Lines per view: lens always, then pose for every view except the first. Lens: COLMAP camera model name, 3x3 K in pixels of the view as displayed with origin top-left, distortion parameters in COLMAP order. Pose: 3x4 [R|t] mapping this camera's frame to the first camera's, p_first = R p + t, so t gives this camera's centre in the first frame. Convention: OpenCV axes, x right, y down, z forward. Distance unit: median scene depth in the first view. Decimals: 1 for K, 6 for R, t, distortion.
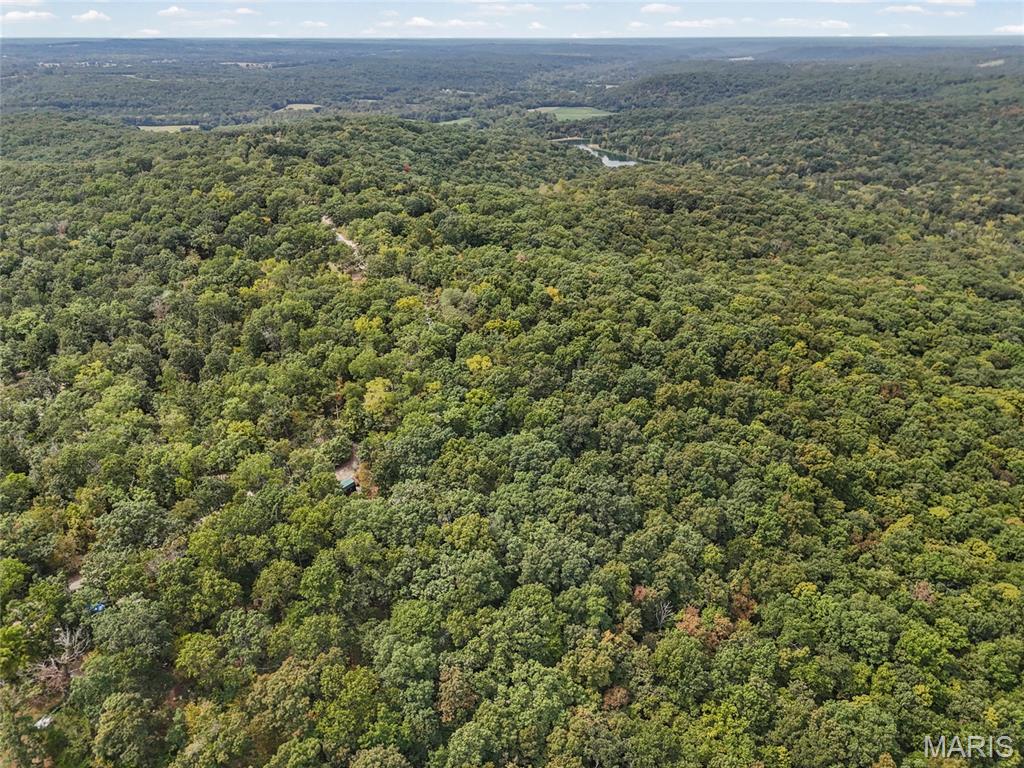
lens RADIAL K [[760.2, 0, 513.8], [0, 760.2, 384.5], [0, 0, 1]] dist [0.071254, -0.062257]
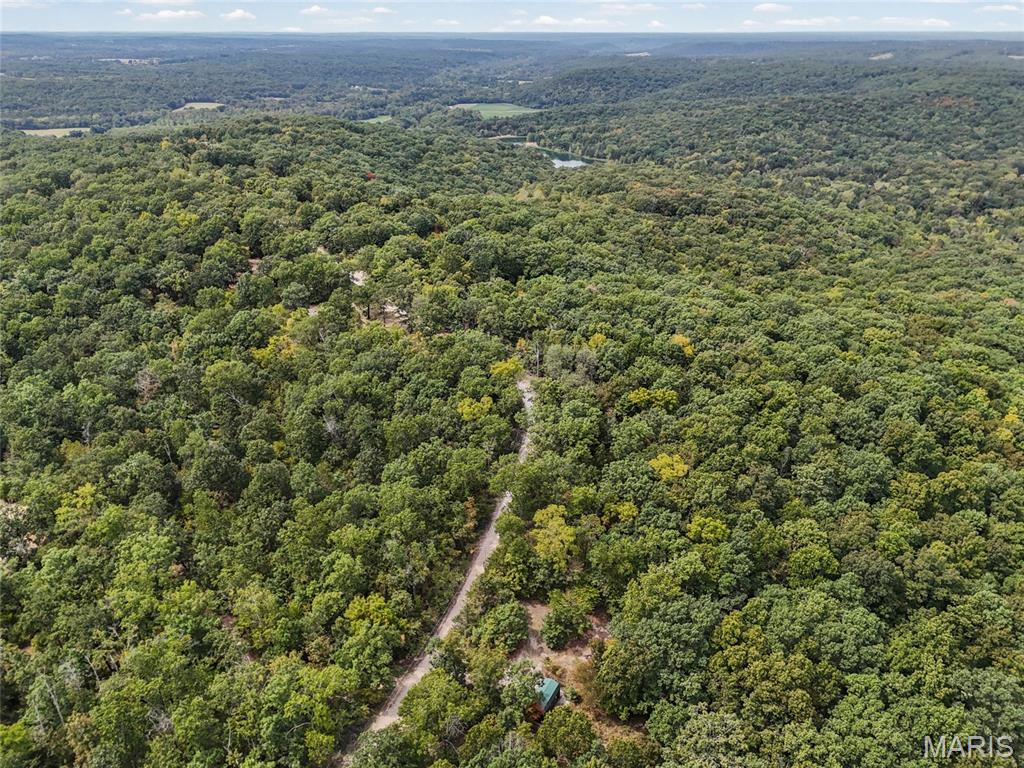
lens RADIAL K [[760.2, 0, 506.3], [0, 760.2, 384.3], [0, 0, 1]] dist [0.071254, -0.062257]
pose [[0.992224, -0.053016, 0.112609, -0.132003], [0.052565, 0.998593, 0.006978, -0.056776], [-0.112821, -0.001005, 0.993615, 0.150511]]
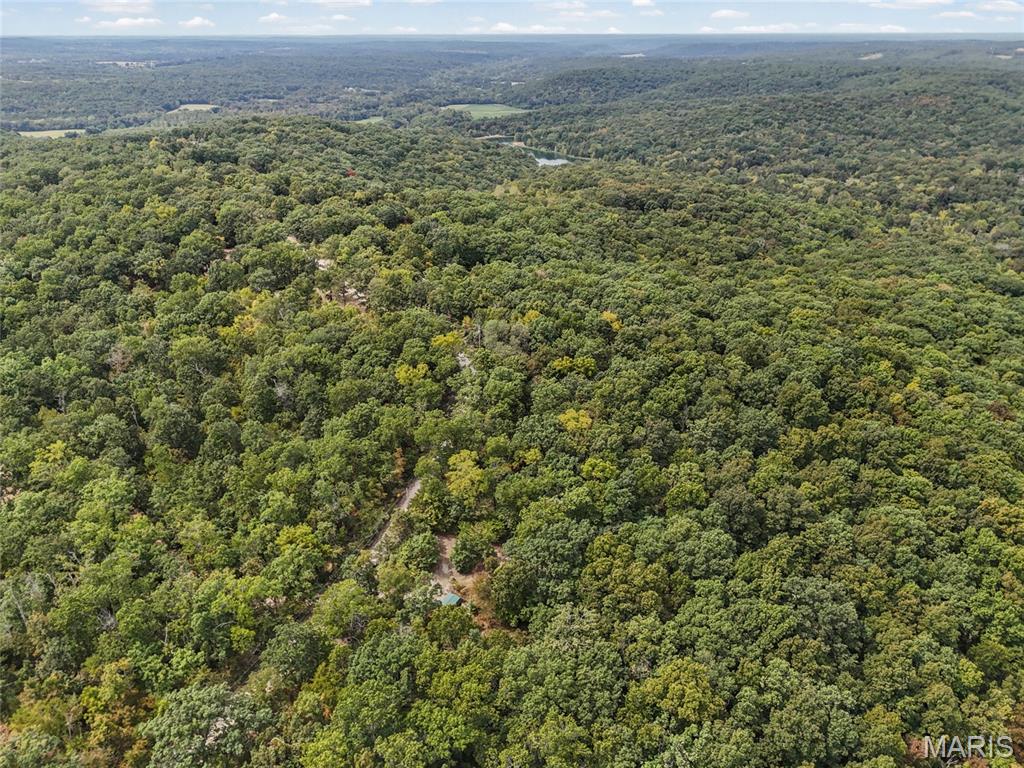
lens RADIAL K [[760.2, 0, 507.2], [0, 760.2, 380.2], [0, 0, 1]] dist [0.071254, -0.062257]
pose [[0.991860, -0.056436, 0.114148, -0.099764], [0.056715, 0.998390, 0.000810, -0.036054], [-0.114010, 0.005670, 0.993463, 0.103588]]
